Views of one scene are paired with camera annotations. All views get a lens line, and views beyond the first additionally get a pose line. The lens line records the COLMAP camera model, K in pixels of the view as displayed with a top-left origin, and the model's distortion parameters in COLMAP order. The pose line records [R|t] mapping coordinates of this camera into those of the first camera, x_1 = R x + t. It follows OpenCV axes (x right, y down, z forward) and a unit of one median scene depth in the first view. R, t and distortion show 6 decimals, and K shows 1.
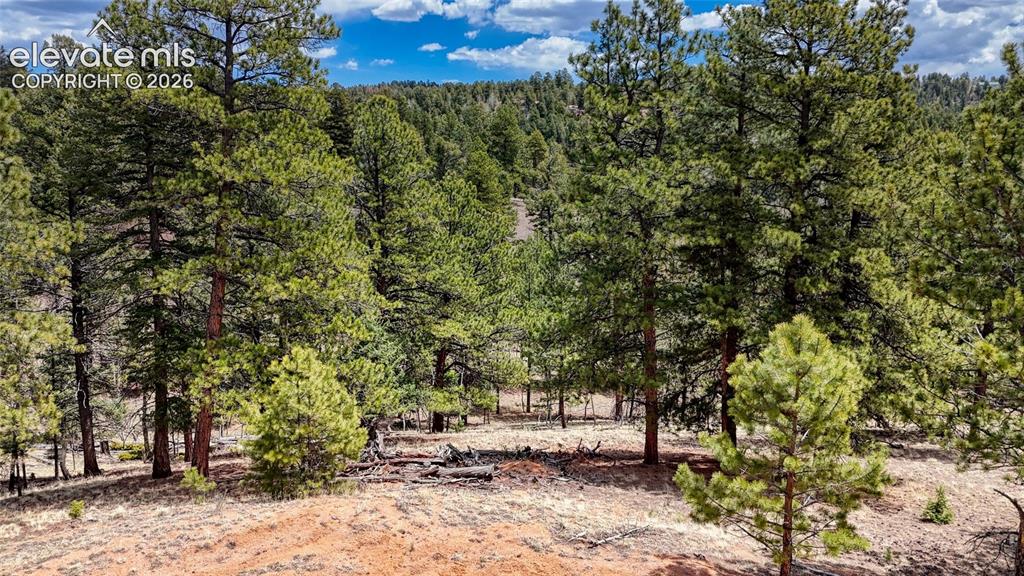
lens RADIAL K [[750.8, 0, 512.5], [0, 750.8, 284.6], [0, 0, 1]] dist [0.064004, -0.052990]
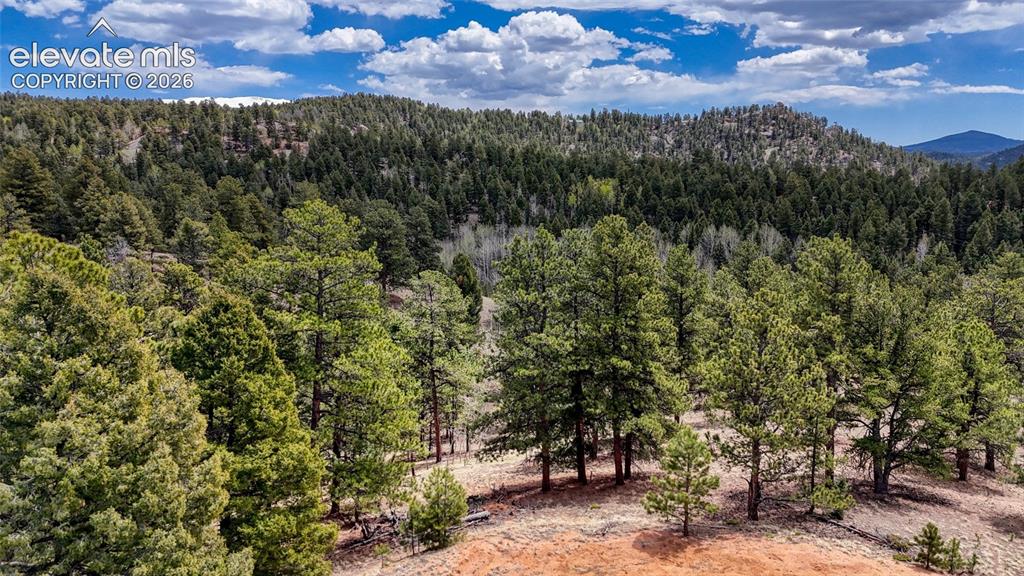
lens RADIAL K [[750.8, 0, 512.5], [0, 750.8, 284.6], [0, 0, 1]] dist [0.064004, -0.052990]
pose [[0.891258, -0.070424, 0.447996, -0.128318], [0.079813, 0.996808, -0.002088, -0.048164], [-0.446419, 0.037617, 0.894033, -0.106613]]
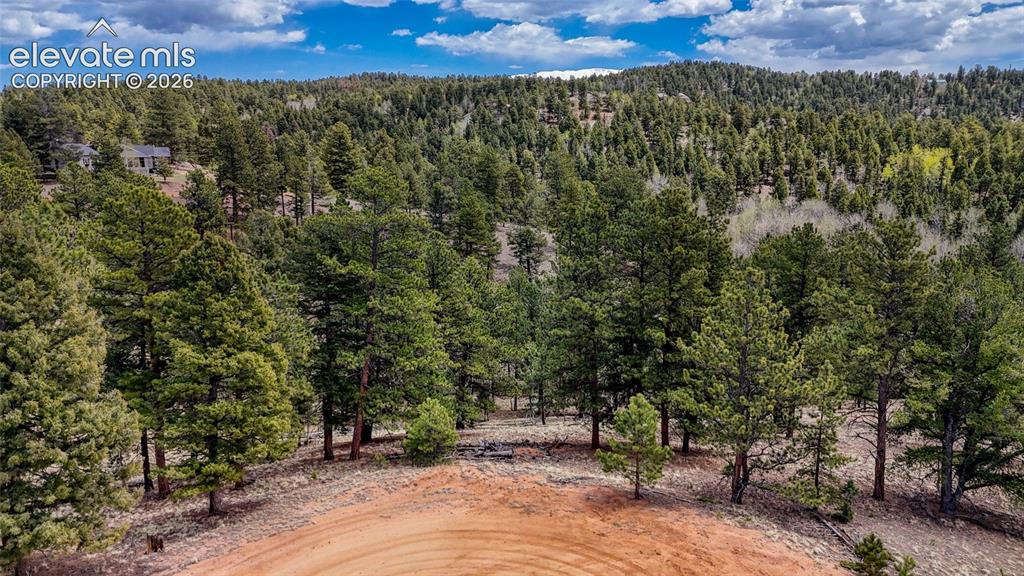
lens RADIAL K [[750.8, 0, 512.5], [0, 750.8, 284.6], [0, 0, 1]] dist [0.064004, -0.052990]
pose [[0.999167, -0.006564, 0.040268, -0.018399], [0.005763, 0.999784, 0.019970, -0.041101], [-0.040390, -0.019721, 0.998989, -0.168982]]
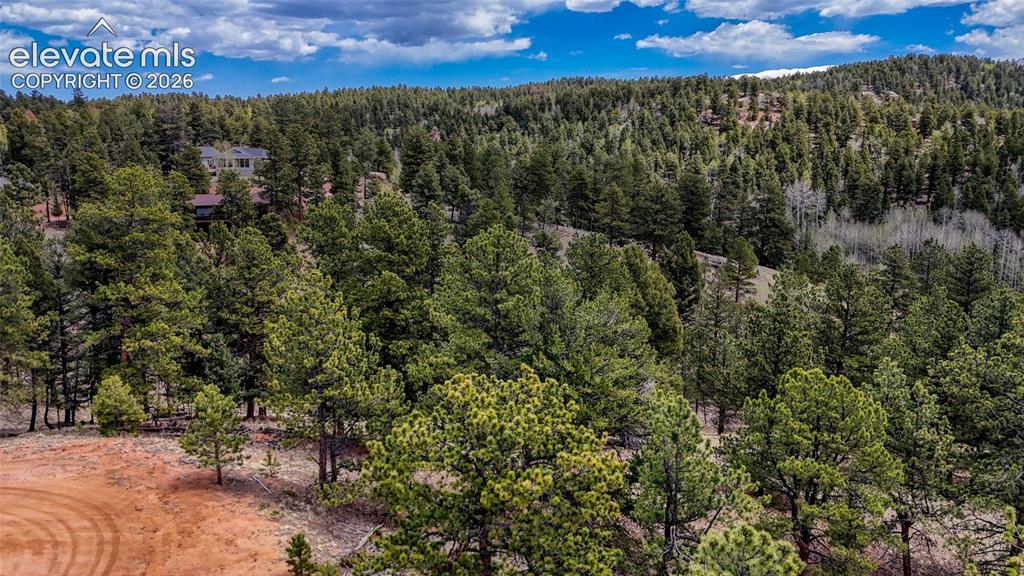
lens RADIAL K [[743.5, 0, 518.2], [0, 743.5, 277.0], [0, 0, 1]] dist [0.059561, -0.052322]
pose [[0.971230, 0.045449, -0.233765, 0.226174], [-0.043218, 0.998958, 0.014659, -0.047634], [0.234187, -0.004135, 0.972183, -0.149150]]
